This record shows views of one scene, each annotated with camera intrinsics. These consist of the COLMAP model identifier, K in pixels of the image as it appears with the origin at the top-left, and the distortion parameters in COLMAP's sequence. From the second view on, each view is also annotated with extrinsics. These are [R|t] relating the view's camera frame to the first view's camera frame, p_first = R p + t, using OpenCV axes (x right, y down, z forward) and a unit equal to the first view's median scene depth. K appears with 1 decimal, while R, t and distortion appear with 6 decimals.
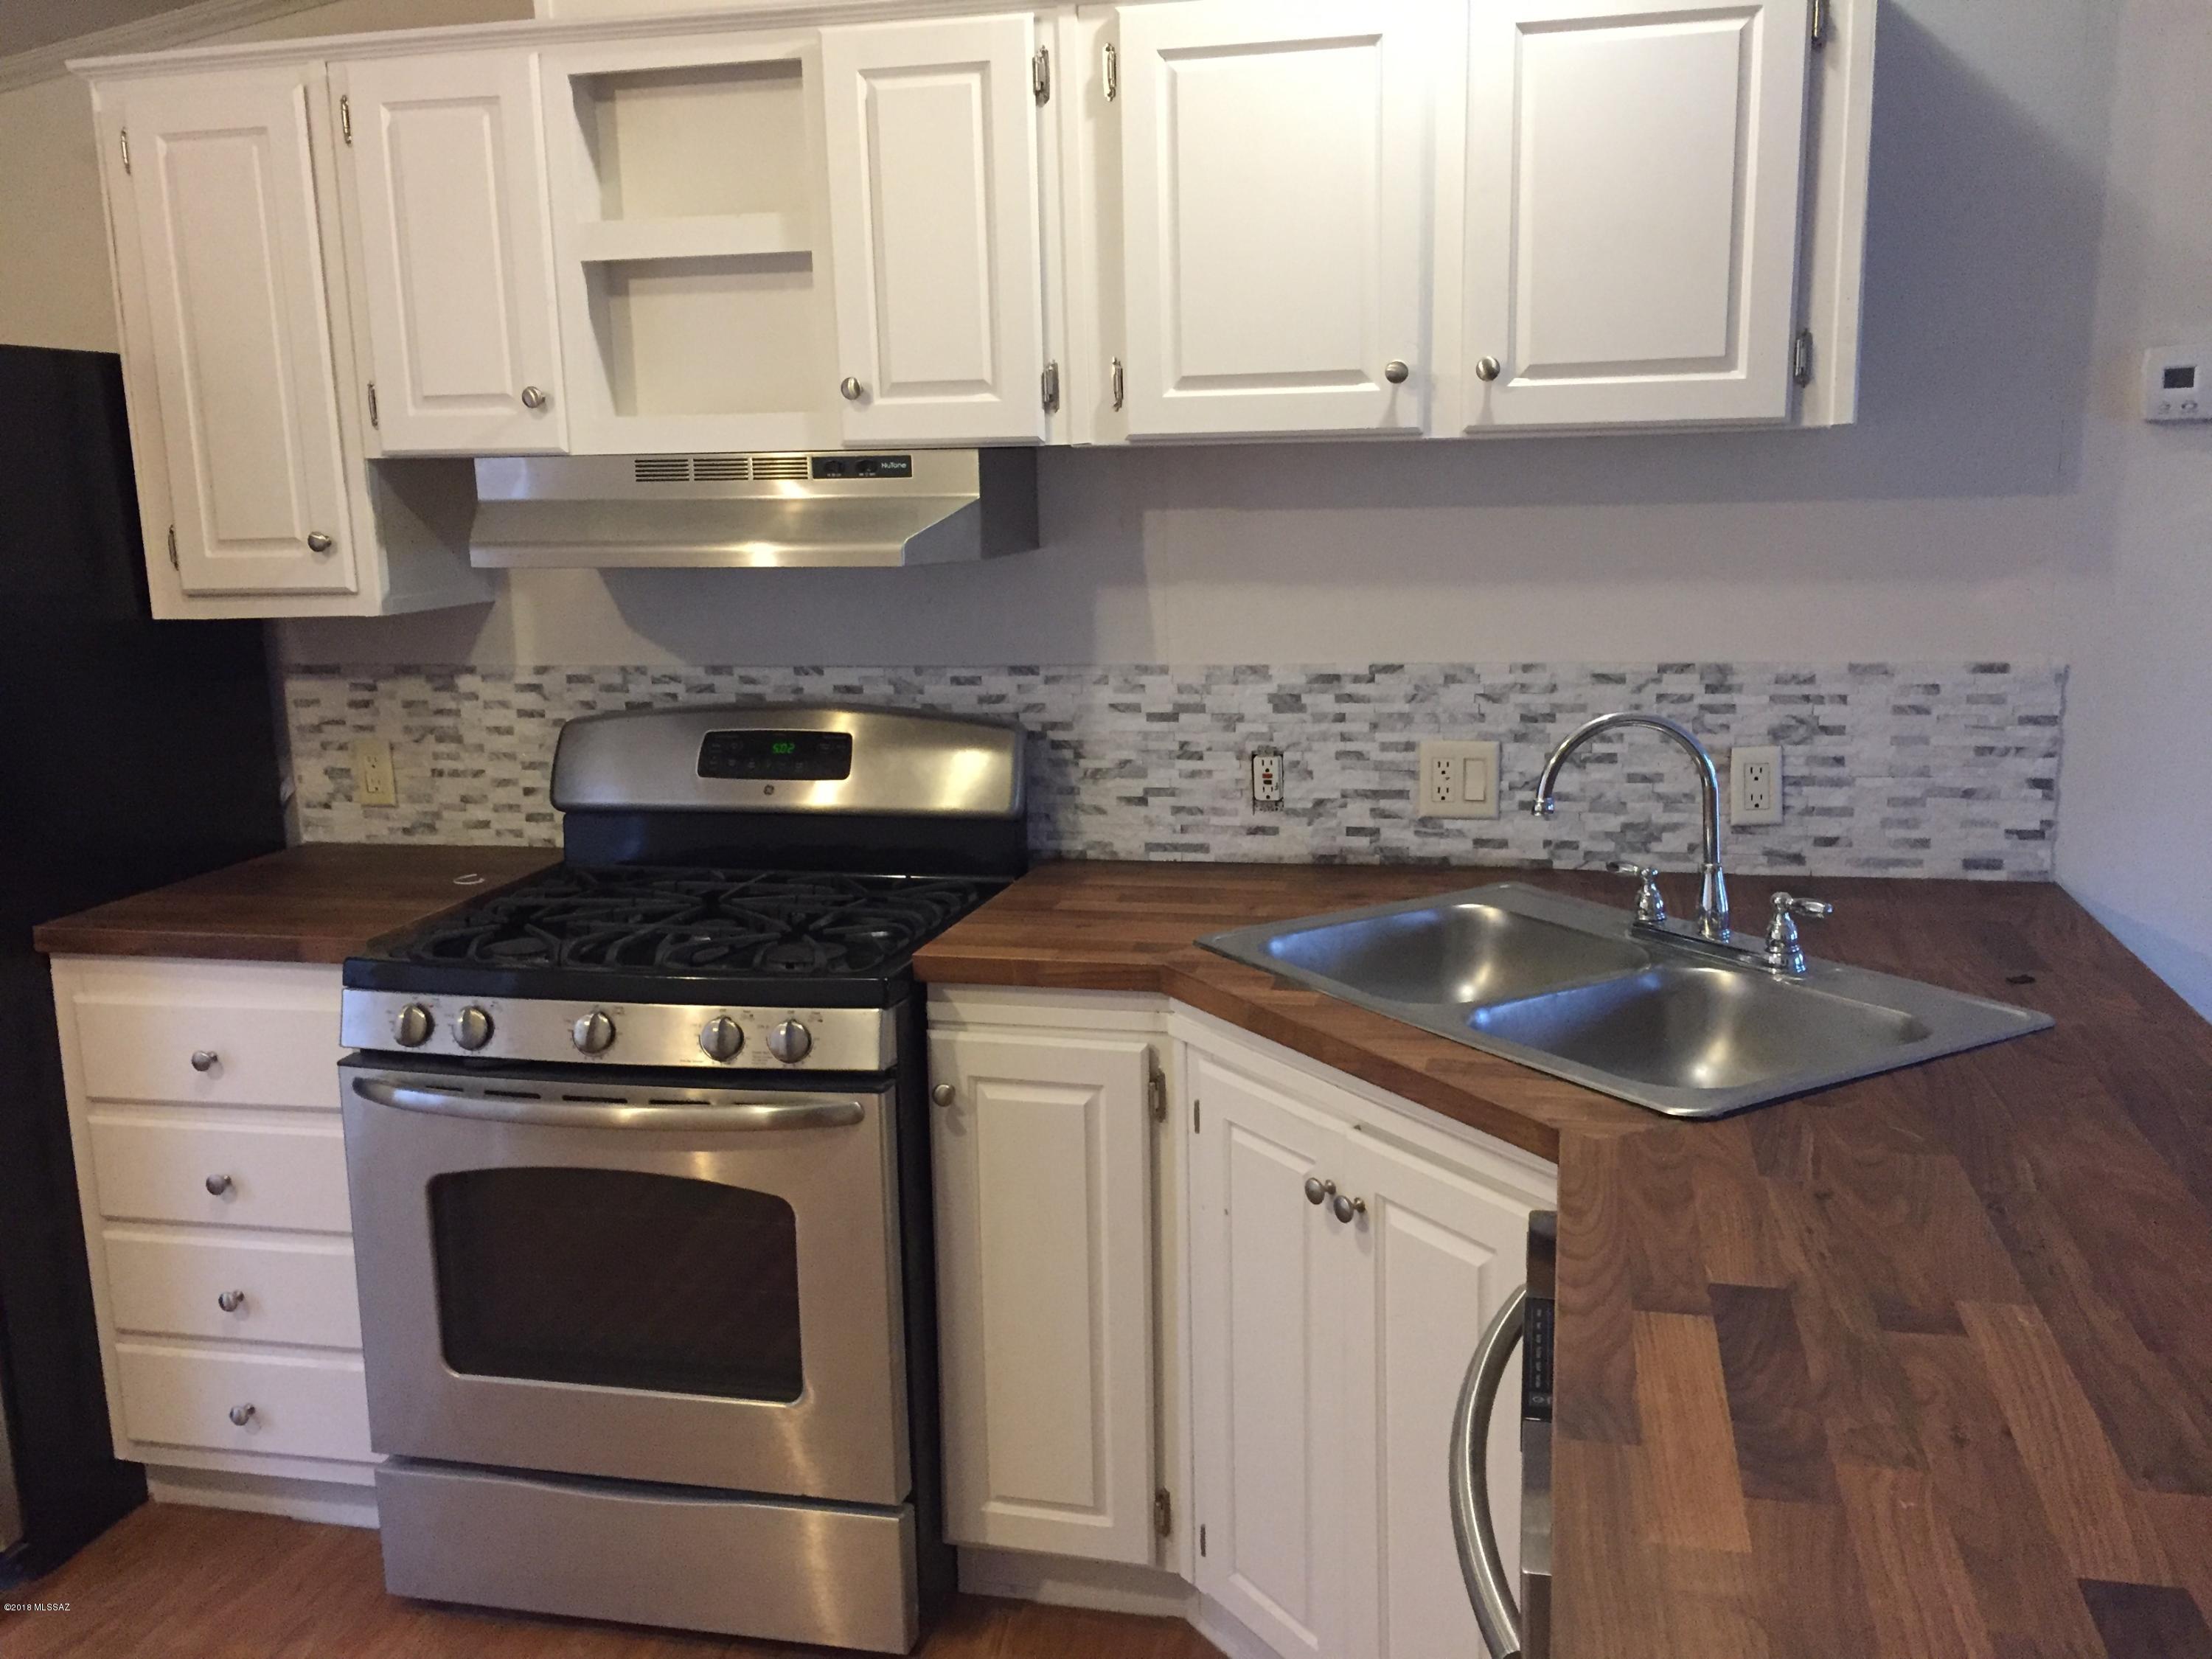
lens RADIAL K [[1856.8, 0, 1106.0], [0, 1856.8, 829.5], [0, 0, 1]] dist [0.064611, -0.088755]
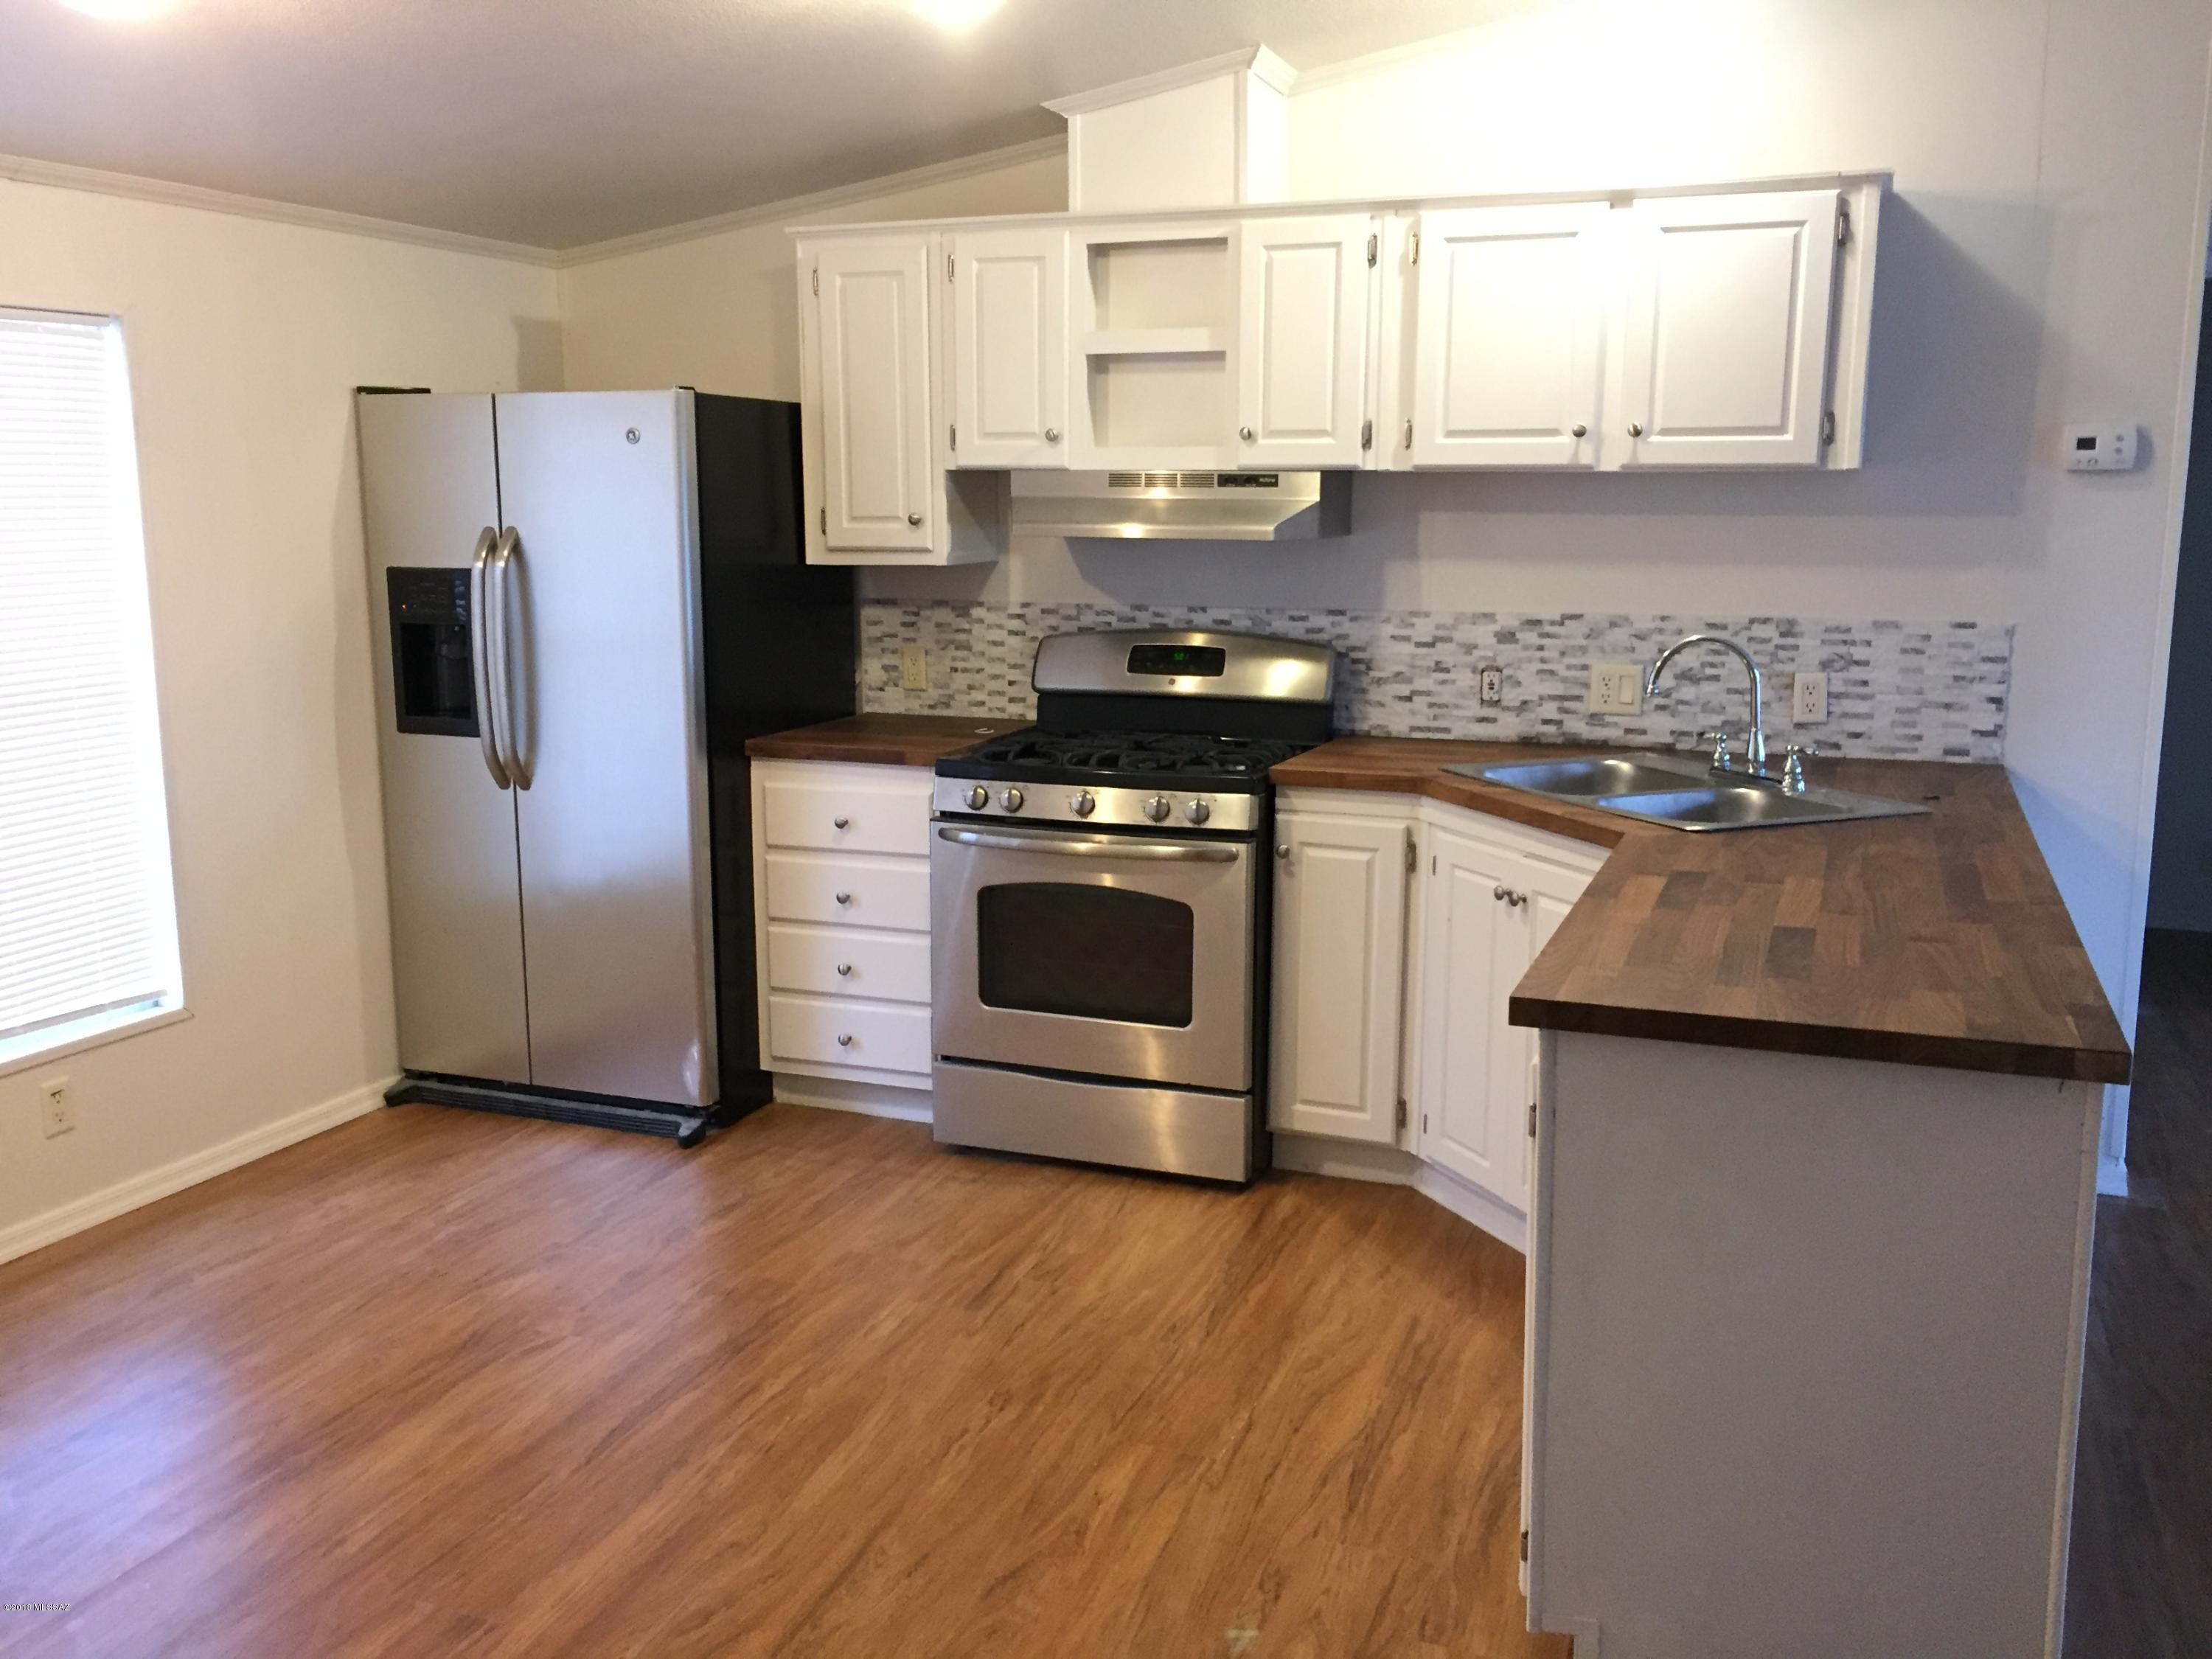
lens RADIAL K [[1856.8, 0, 1106.0], [0, 1856.8, 829.5], [0, 0, 1]] dist [0.064611, -0.088755]
pose [[0.989805, 0.049499, -0.133552, -0.019606], [-0.050468, 0.998718, -0.003876, 0.123029], [0.133189, 0.010577, 0.991034, -0.628351]]
